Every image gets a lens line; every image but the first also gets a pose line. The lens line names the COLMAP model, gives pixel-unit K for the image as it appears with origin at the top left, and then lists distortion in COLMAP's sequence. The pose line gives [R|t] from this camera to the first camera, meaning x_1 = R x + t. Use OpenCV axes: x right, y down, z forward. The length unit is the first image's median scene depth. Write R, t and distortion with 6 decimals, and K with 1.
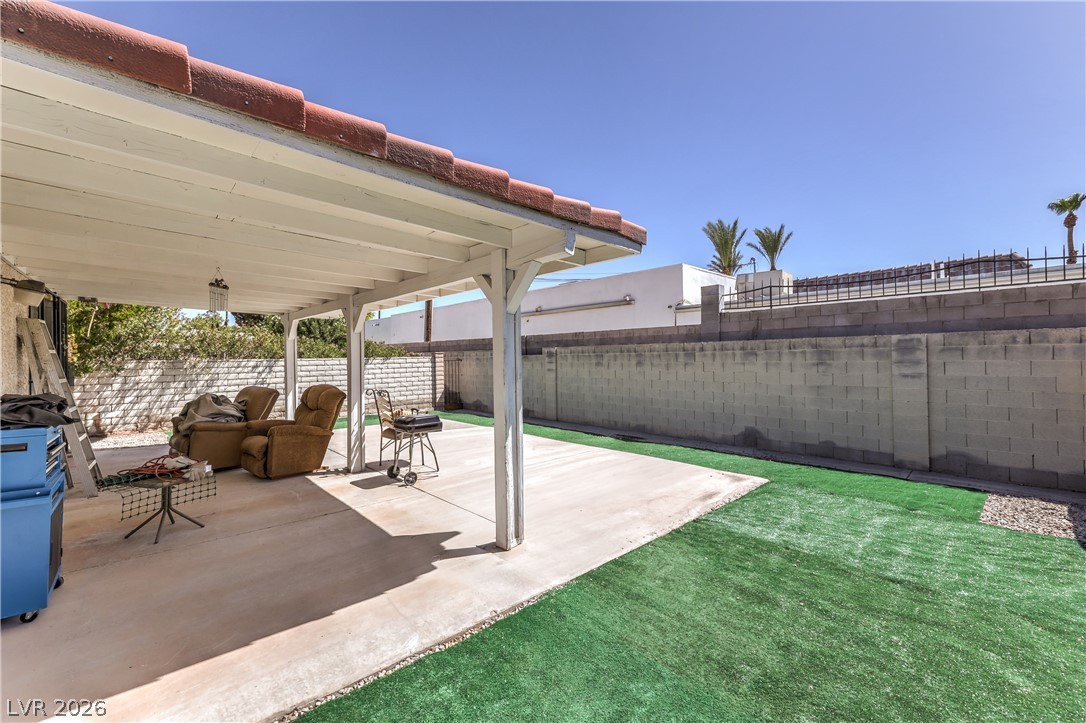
lens RADIAL K [[438.4, 0, 541.8], [0, 438.4, 346.2], [0, 0, 1]] dist [-0.000299, 0.000055]
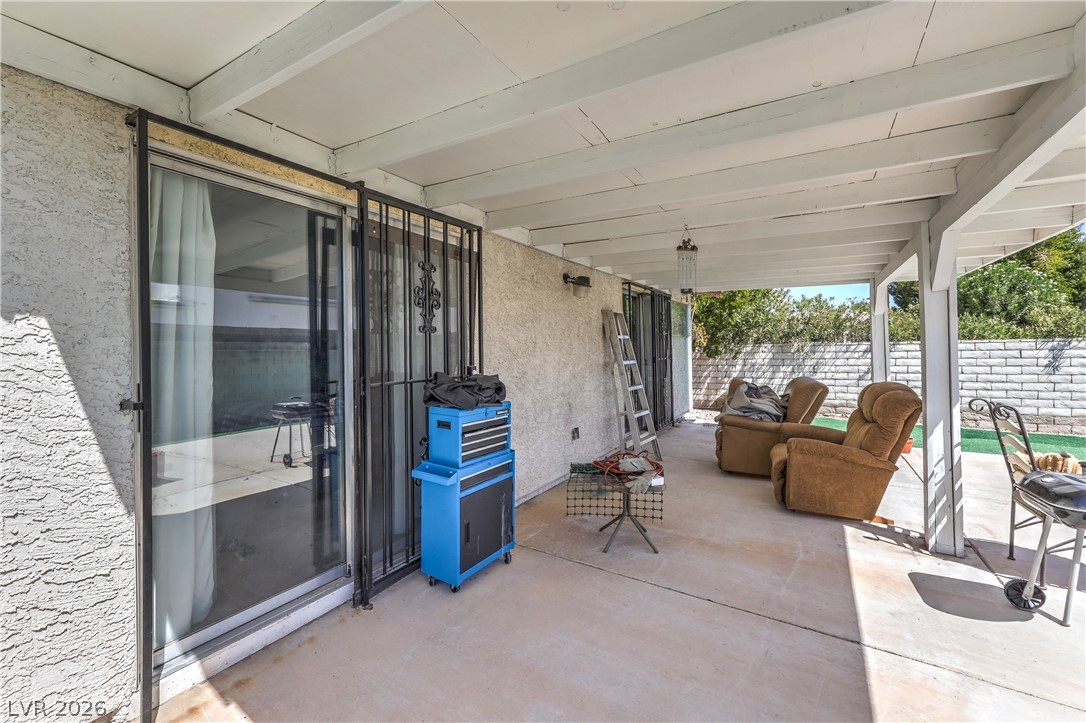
lens RADIAL K [[438.4, 0, 541.8], [0, 438.4, 346.2], [0, 0, 1]] dist [-0.000299, 0.000055]
pose [[0.263300, -0.001051, -0.964713, -0.022709], [0.037237, 0.999265, 0.009075, 0.008485], [0.963995, -0.038312, 0.263146, 0.233858]]
